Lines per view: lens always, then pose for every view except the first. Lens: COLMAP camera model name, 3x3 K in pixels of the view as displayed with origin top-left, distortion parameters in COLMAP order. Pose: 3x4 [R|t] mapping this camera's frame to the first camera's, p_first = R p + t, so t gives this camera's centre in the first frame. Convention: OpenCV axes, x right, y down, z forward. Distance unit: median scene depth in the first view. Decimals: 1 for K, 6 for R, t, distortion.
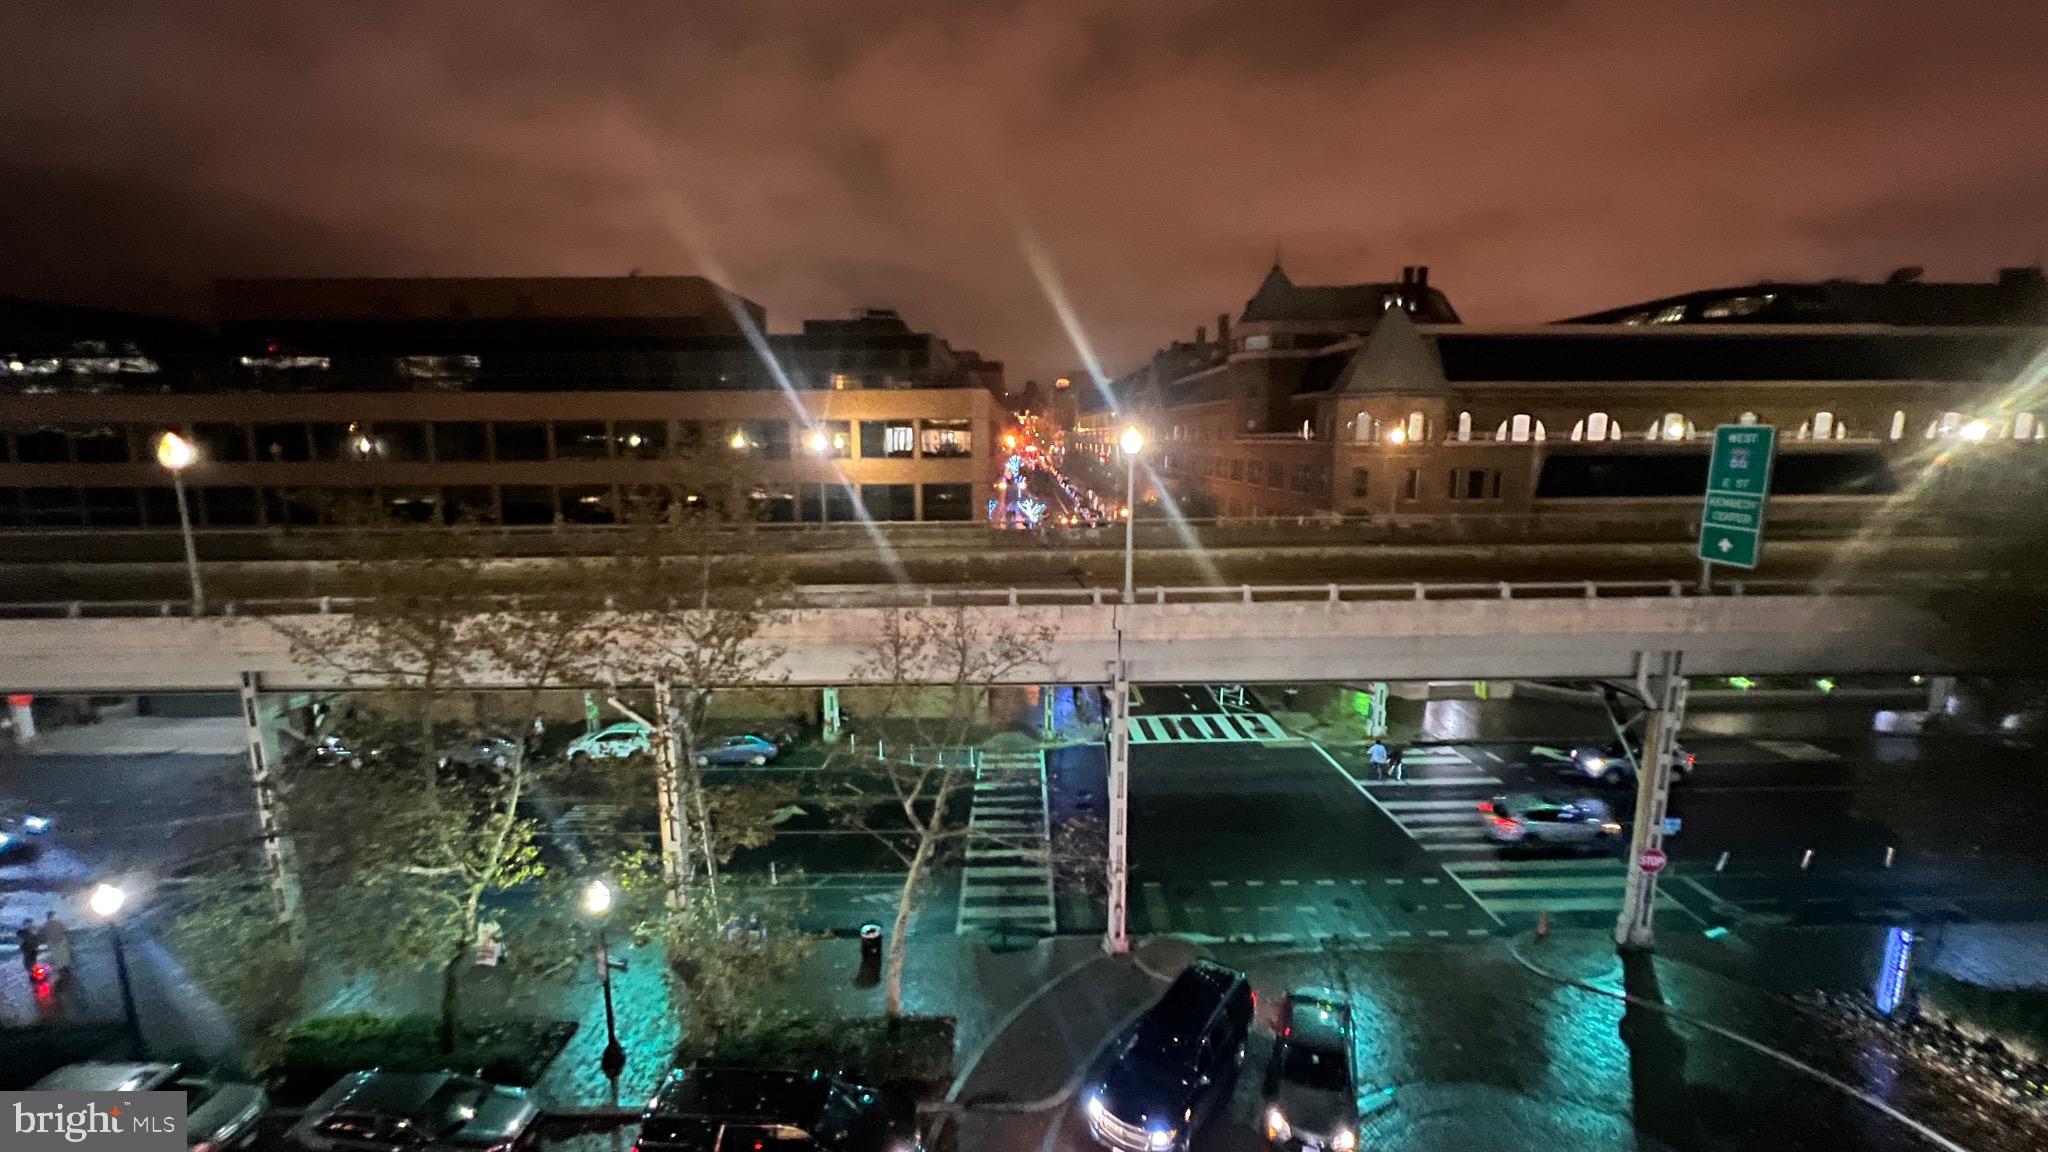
lens RADIAL K [[818.1, 0, 1018.8], [0, 818.1, 593.8], [0, 0, 1]] dist [-0.000326, 0.000051]
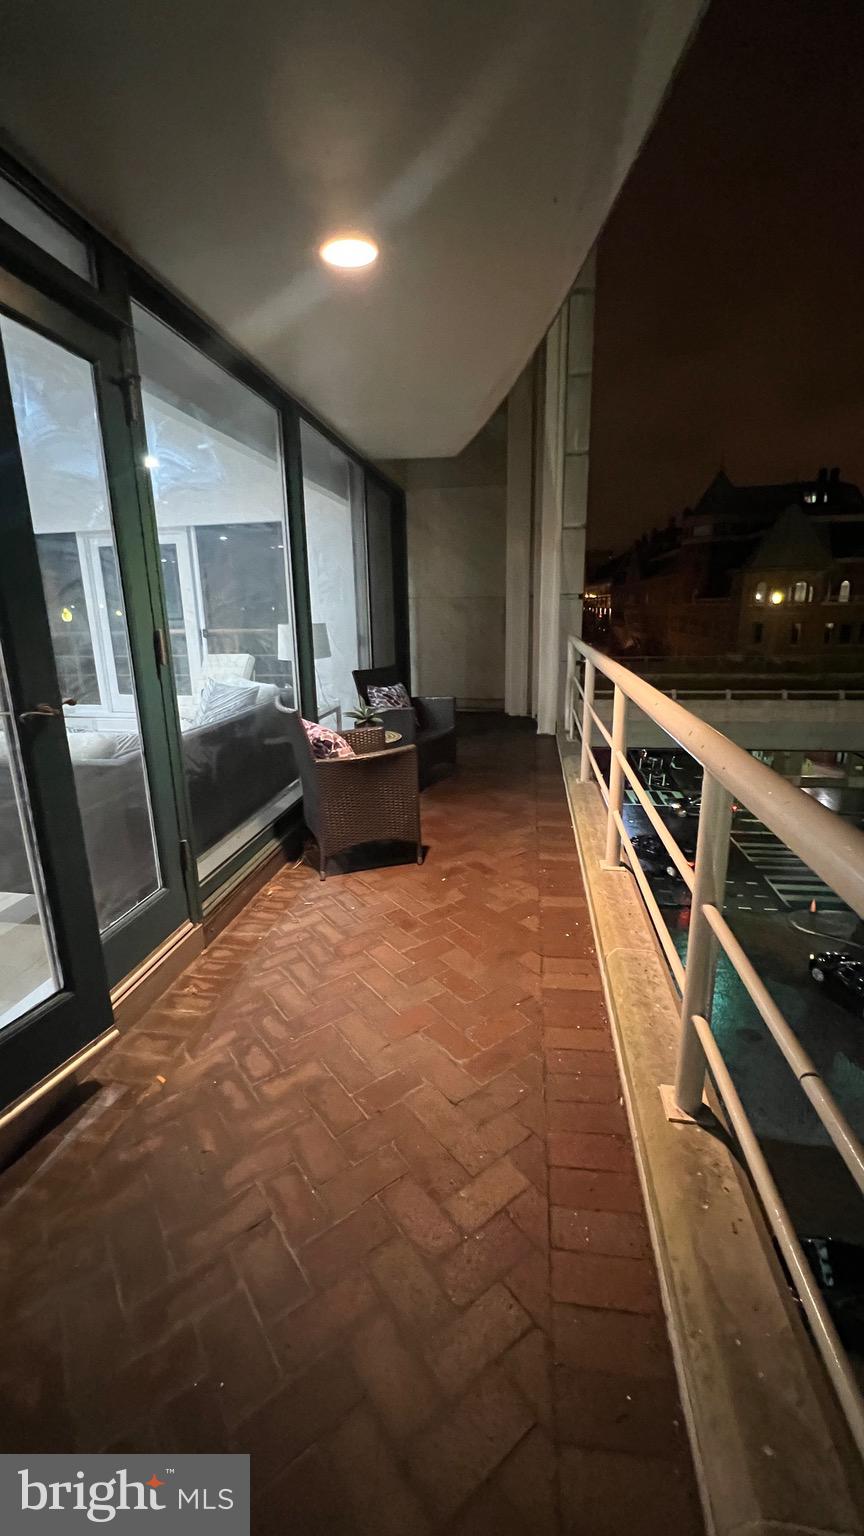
lens RADIAL K [[629.5, 0, 437.6], [0, 629.5, 770.1], [0, 0, 1]] dist [0.000202, 0.000303]
pose [[0.984823, 0.035906, -0.169808, 0.065479], [-0.023797, 0.997061, 0.072816, 0.036593], [0.171924, -0.067670, 0.982783, -0.191459]]
